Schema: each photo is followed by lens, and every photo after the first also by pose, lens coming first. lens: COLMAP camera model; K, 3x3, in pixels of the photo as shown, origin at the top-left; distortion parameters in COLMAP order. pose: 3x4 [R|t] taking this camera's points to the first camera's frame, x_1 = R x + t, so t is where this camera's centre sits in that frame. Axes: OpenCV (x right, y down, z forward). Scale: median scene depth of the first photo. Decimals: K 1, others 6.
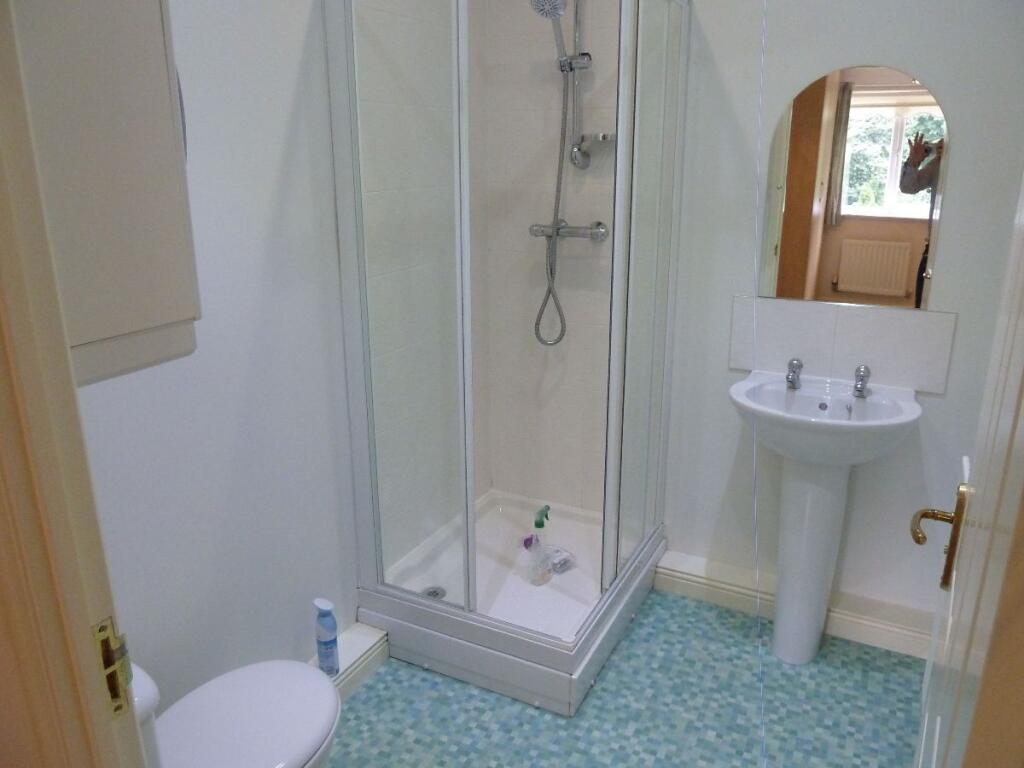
lens RADIAL K [[756.8, 0, 512.0], [0, 756.8, 384.0], [0, 0, 1]] dist [-0.001697, 0.004857]
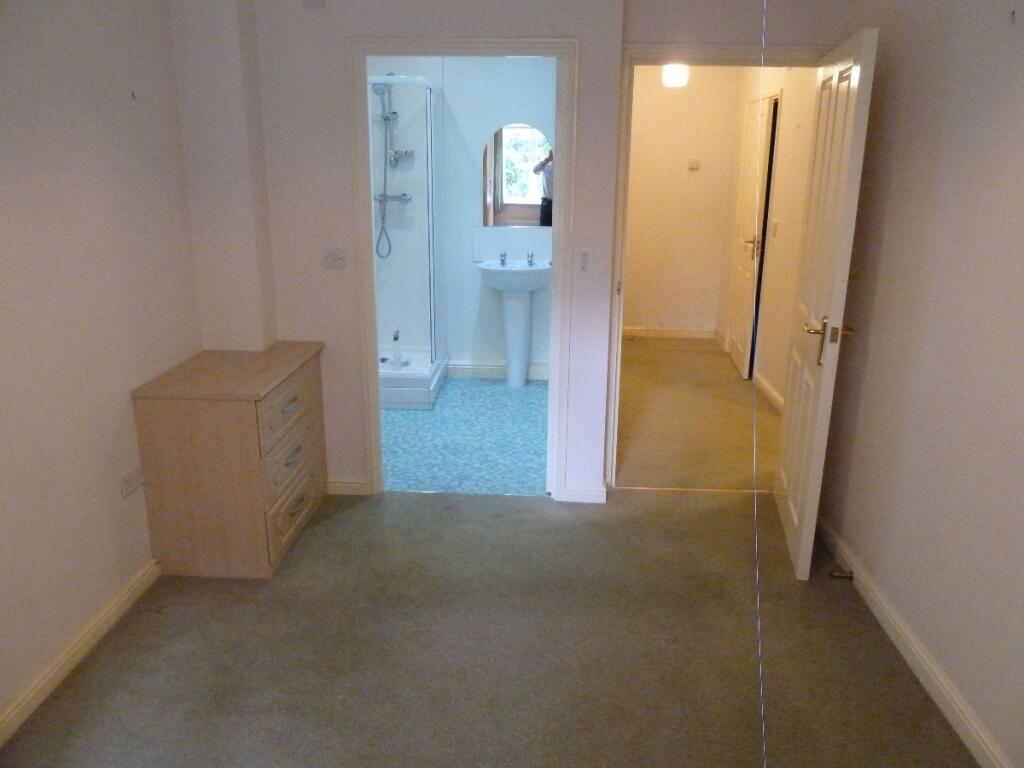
lens RADIAL K [[756.8, 0, 512.0], [0, 756.8, 384.0], [0, 0, 1]] dist [-0.001697, 0.004857]
pose [[0.911107, -0.098713, 0.400176, -0.484183], [0.099674, 0.994849, 0.018469, 0.282754], [-0.399937, 0.023060, 0.916252, -0.953162]]
